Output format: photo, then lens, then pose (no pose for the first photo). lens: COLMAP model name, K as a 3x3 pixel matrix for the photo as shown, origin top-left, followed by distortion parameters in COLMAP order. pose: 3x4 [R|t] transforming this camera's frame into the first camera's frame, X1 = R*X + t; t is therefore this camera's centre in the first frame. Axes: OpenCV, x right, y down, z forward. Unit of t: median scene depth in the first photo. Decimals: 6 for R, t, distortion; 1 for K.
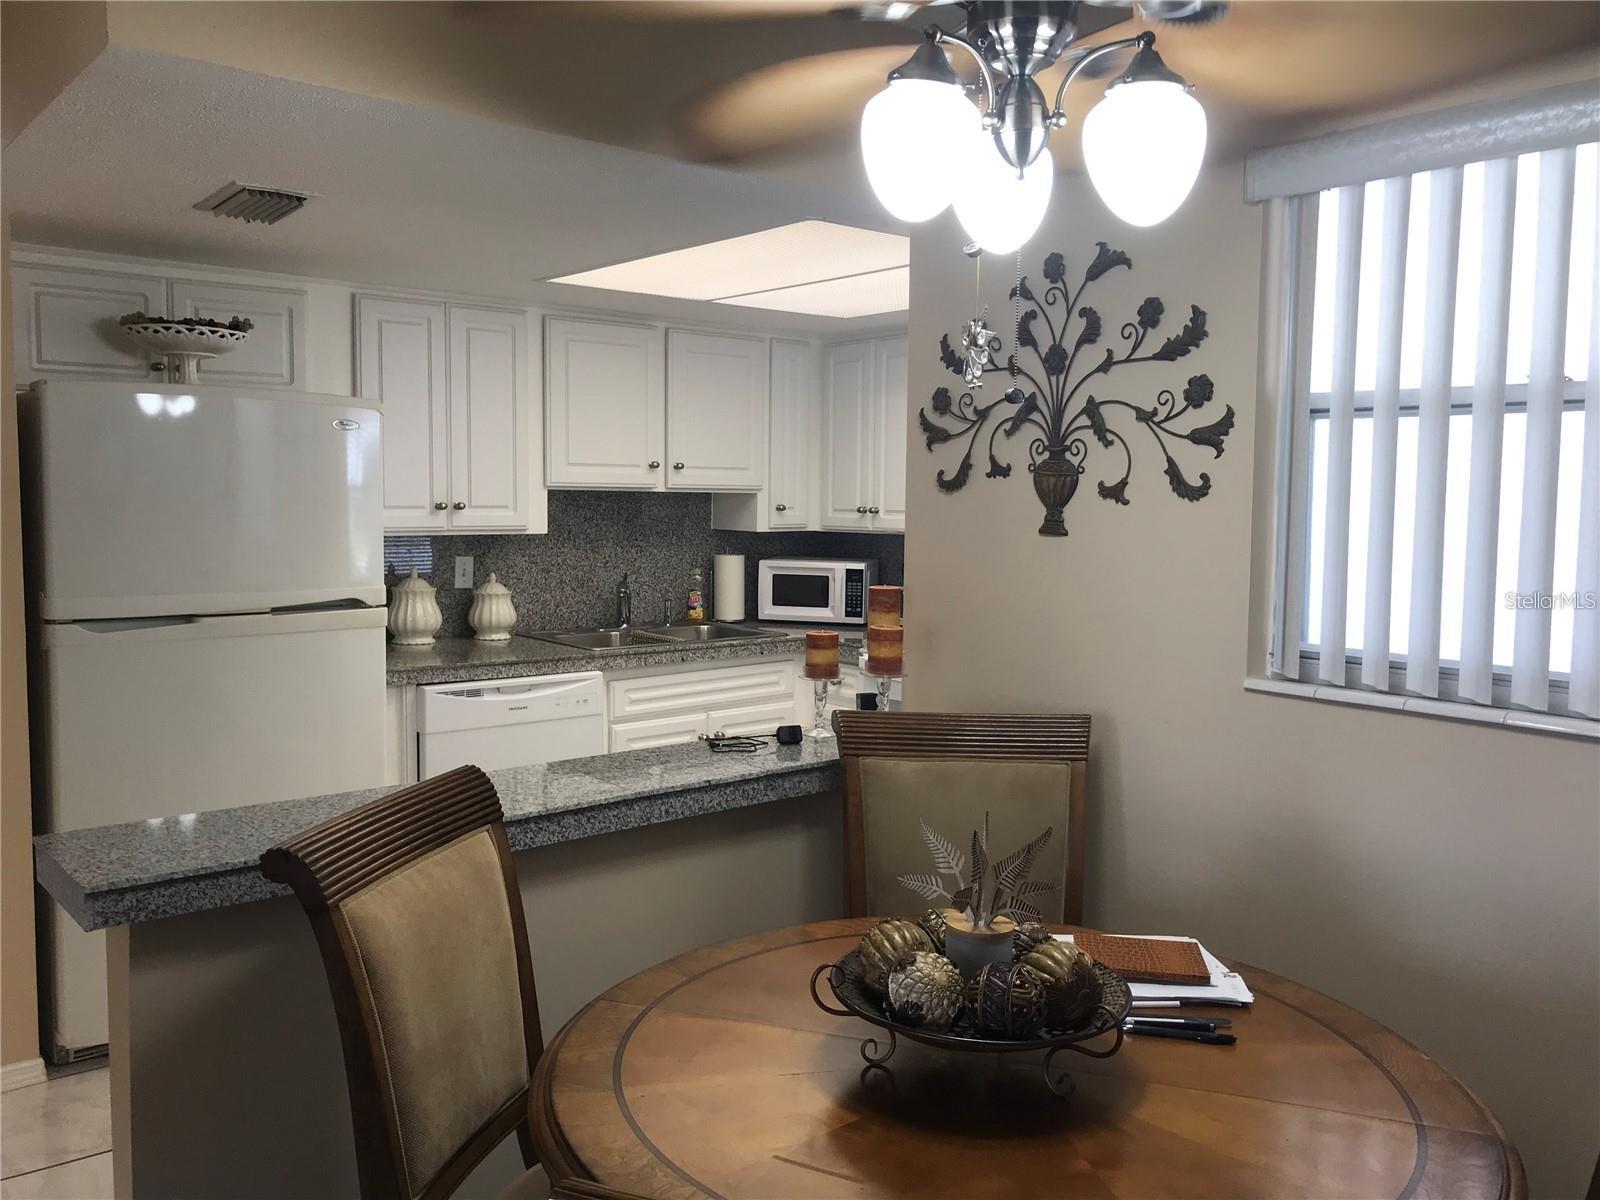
lens RADIAL K [[1268.1, 0, 800.0], [0, 1268.1, 600.0], [0, 0, 1]] dist [0.009049, -0.082200]
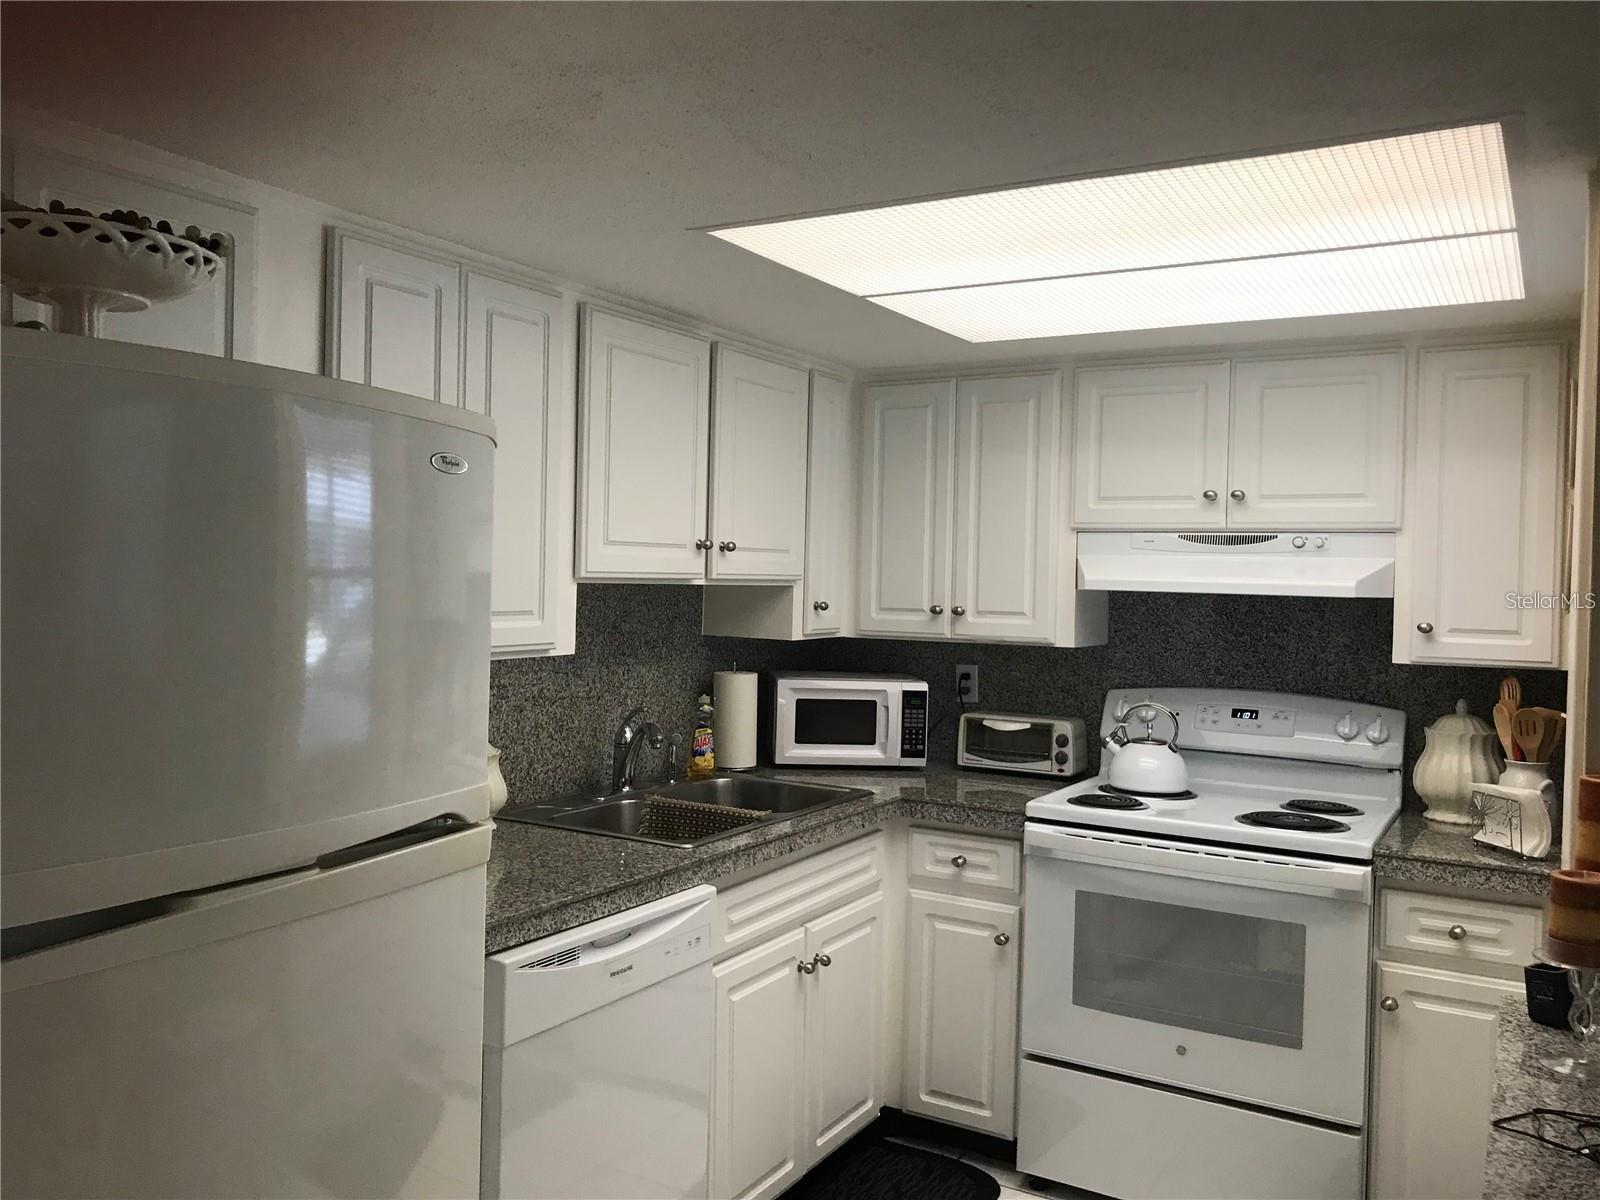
lens RADIAL K [[1304.8, 0, 800.0], [0, 1304.8, 600.0], [0, 0, 1]] dist [0.007146, -0.003481]
pose [[0.949114, 0.001002, 0.314930, -0.256540], [0.017374, 0.998305, -0.055539, -0.036379], [-0.314452, 0.058185, 0.947489, 0.316826]]
